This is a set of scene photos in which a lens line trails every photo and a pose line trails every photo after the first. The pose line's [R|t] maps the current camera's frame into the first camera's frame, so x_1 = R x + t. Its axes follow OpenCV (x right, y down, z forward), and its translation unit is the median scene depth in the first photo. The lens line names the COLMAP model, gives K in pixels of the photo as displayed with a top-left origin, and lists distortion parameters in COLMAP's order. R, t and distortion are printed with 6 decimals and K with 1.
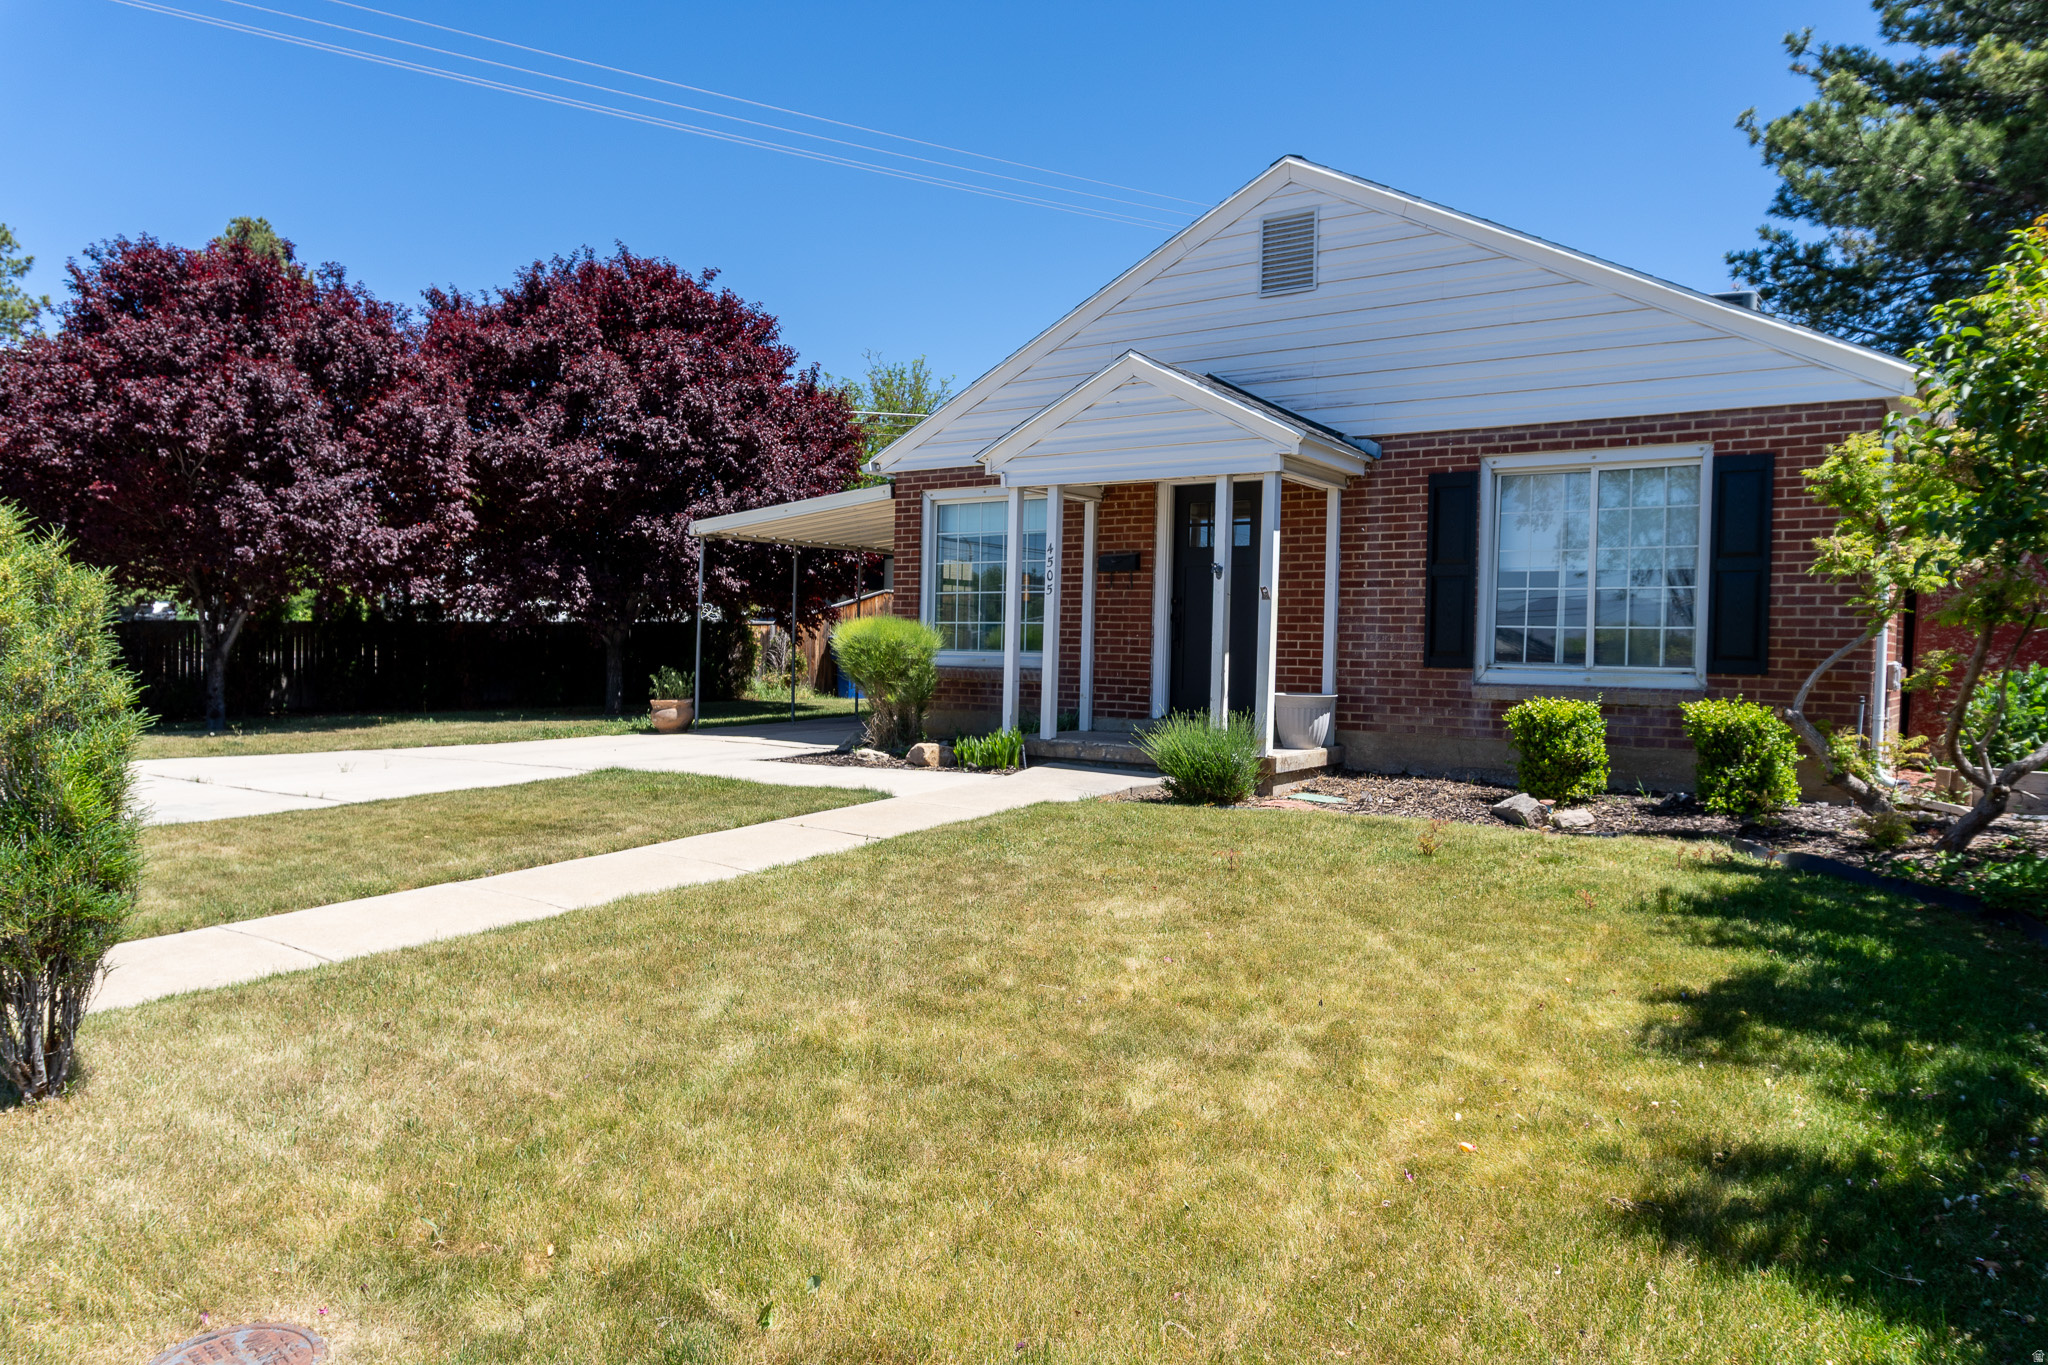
lens RADIAL K [[1367.0, 0, 1013.2], [0, 1367.0, 675.0], [0, 0, 1]] dist [-0.024744, -0.001301]
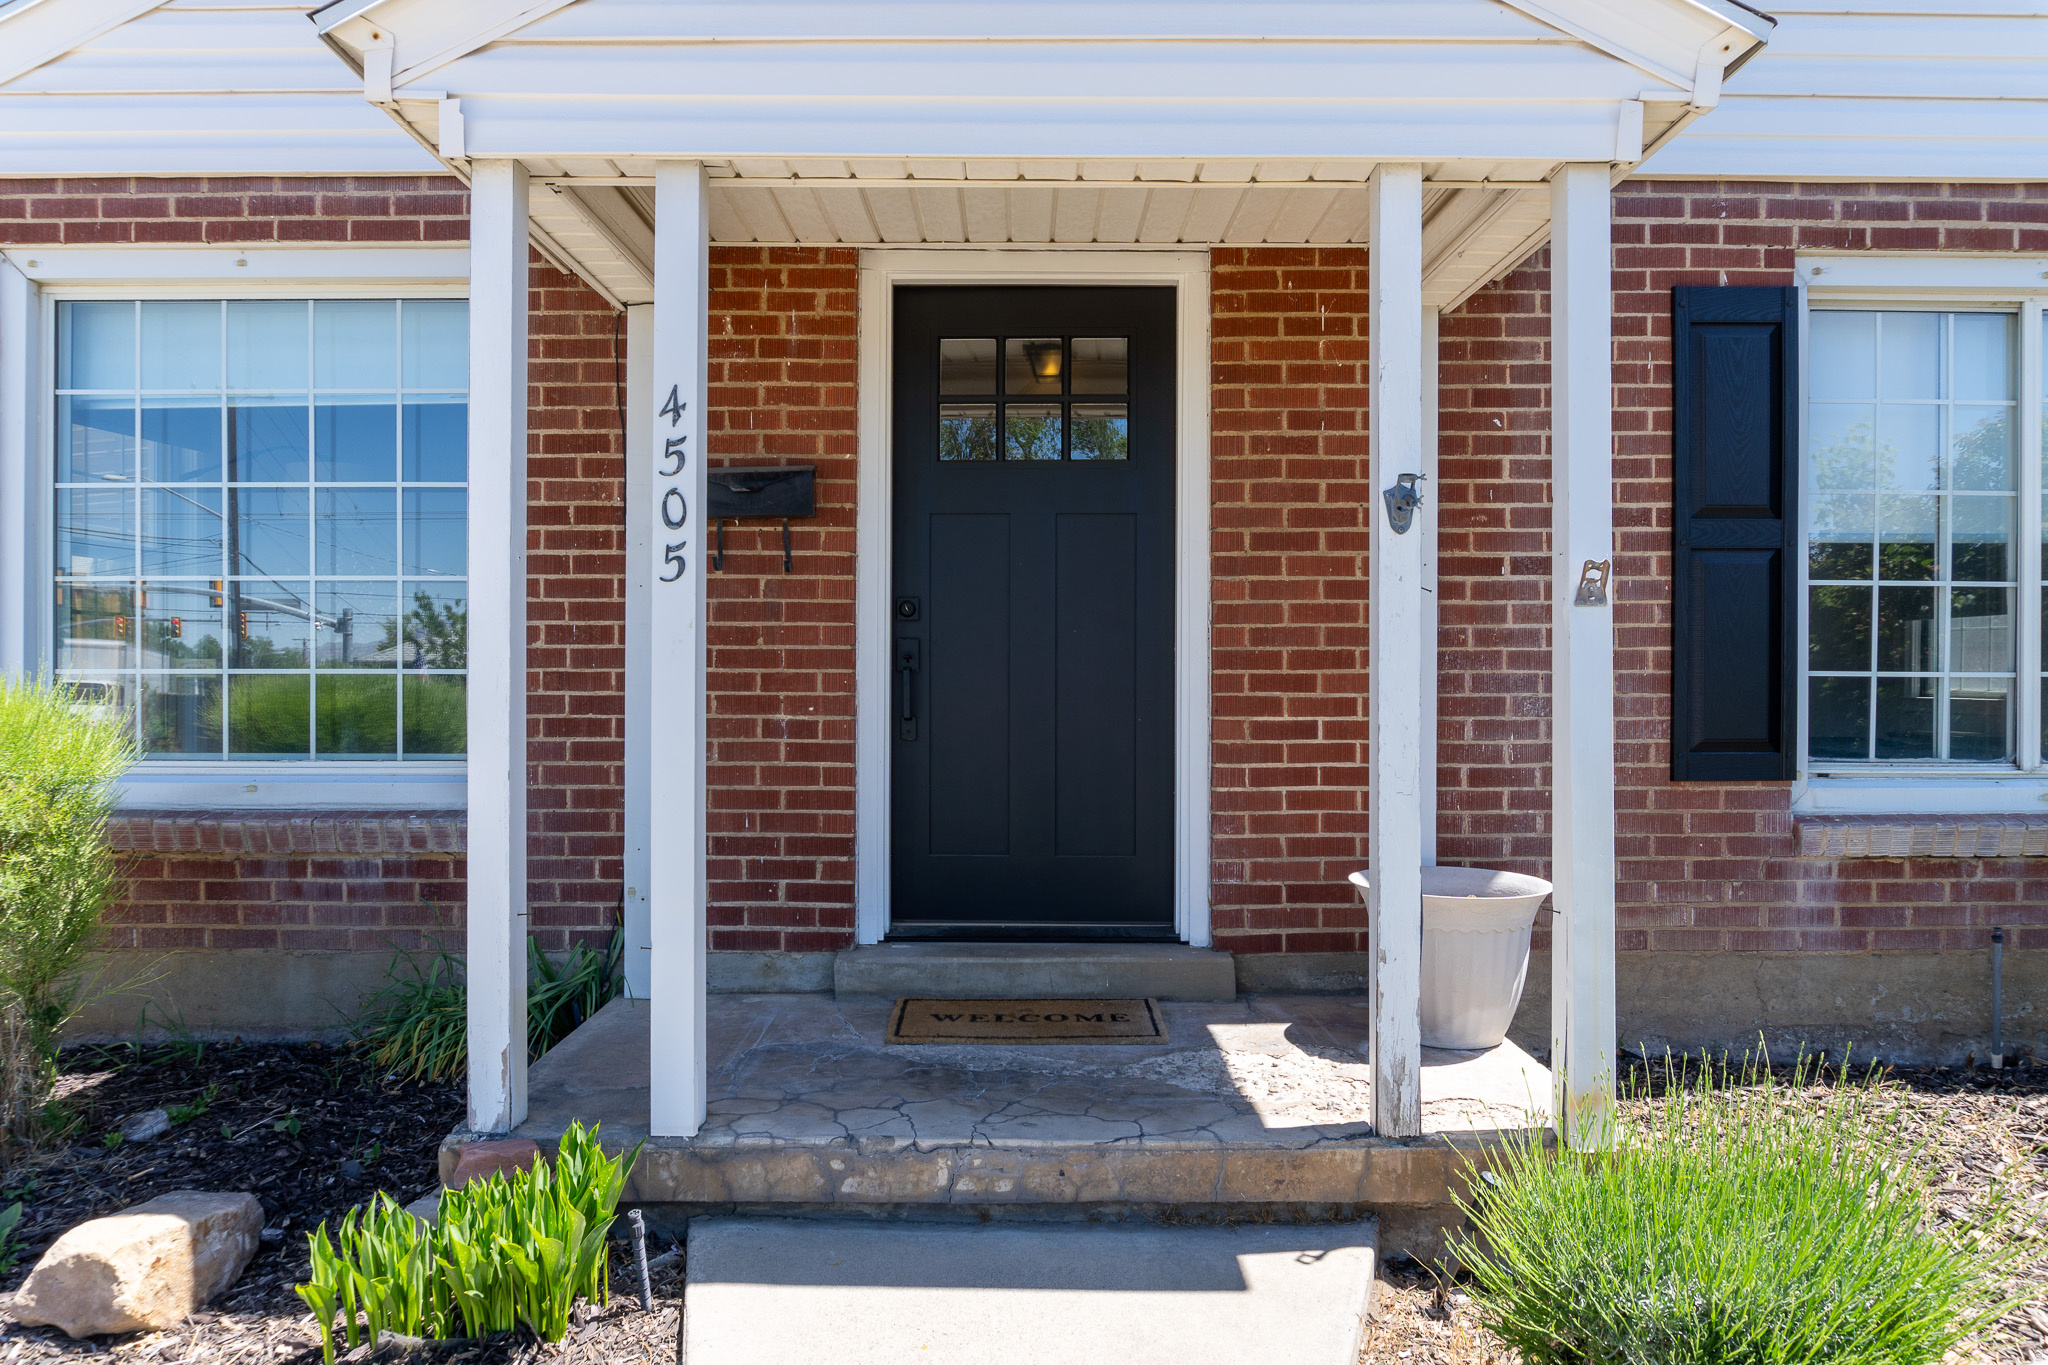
lens RADIAL K [[1367.0, 0, 1021.0], [0, 1367.0, 683.5], [0, 0, 1]] dist [-0.024744, -0.001301]
pose [[0.808266, -0.027375, 0.588181, -0.074781], [0.026725, 0.999595, 0.009798, -0.041142], [-0.588211, 0.007800, 0.808670, 0.769856]]
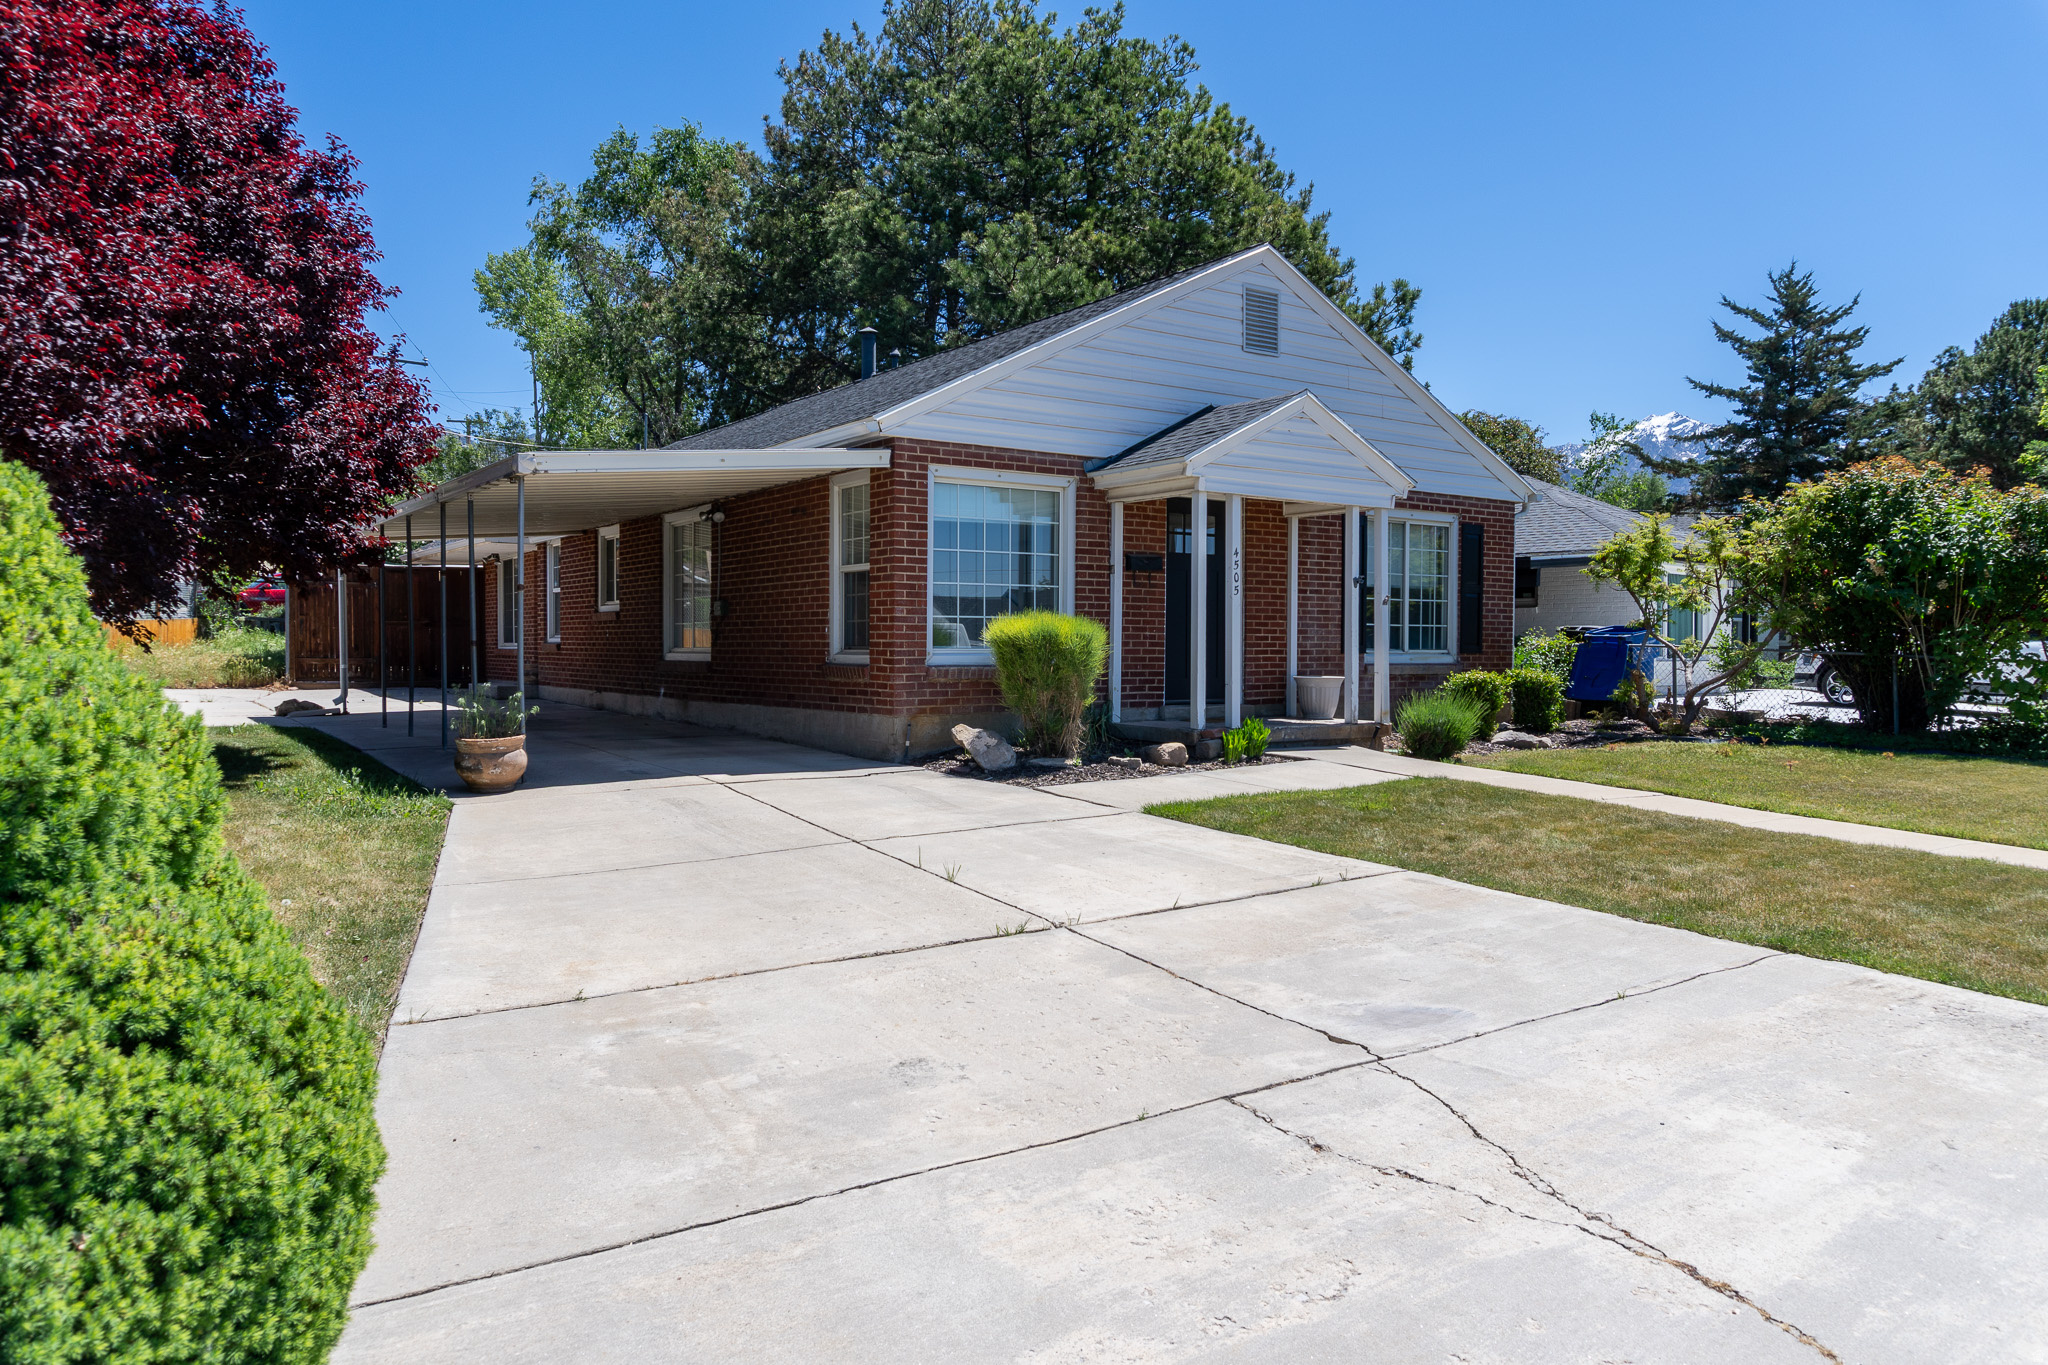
lens RADIAL K [[1367.0, 0, 1013.5], [0, 1367.0, 680.2], [0, 0, 1]] dist [-0.024744, -0.001301]
pose [[0.334158, -0.043688, 0.941504, -1.082156], [0.020464, 0.999026, 0.039094, -0.038244], [-0.942295, 0.006204, 0.334726, 0.823084]]
